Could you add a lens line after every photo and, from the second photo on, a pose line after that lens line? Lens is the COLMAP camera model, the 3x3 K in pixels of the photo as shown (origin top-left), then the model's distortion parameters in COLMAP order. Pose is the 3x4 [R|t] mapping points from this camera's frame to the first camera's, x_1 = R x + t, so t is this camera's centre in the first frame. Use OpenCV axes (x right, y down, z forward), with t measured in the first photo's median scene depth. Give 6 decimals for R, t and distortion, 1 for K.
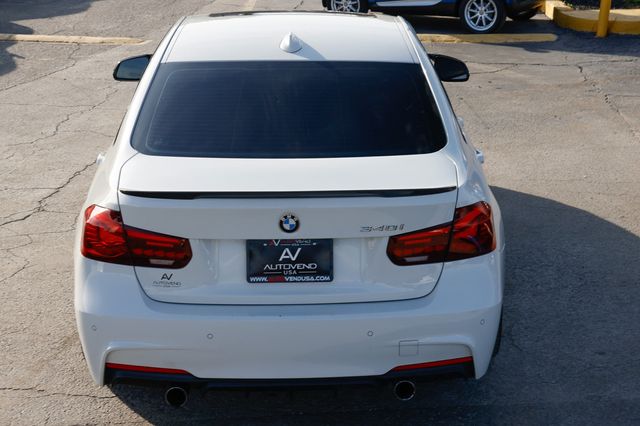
lens RADIAL K [[1050.6, 0, 347.4], [0, 1050.6, 212.8], [0, 0, 1]] dist [0.220266, 0.067313]
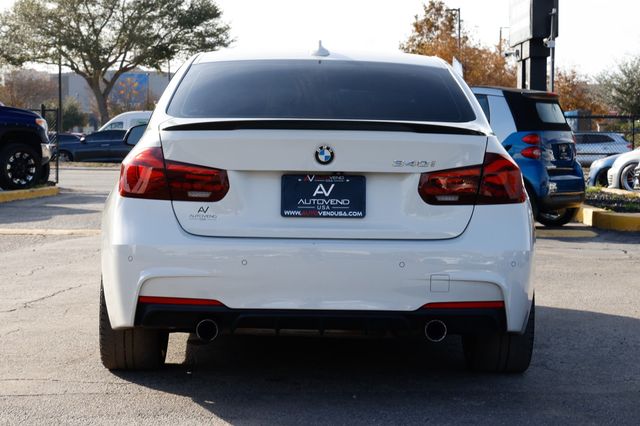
lens RADIAL K [[1332.8, 0, 320.0], [0, 1332.8, 213.0], [0, 0, 1]] dist [0.247121, 0.202978]
pose [[0.999695, 0.017614, -0.017313, -0.035118], [-0.021379, 0.968148, -0.249464, 0.383455], [0.012368, 0.249758, 0.968229, -0.249789]]
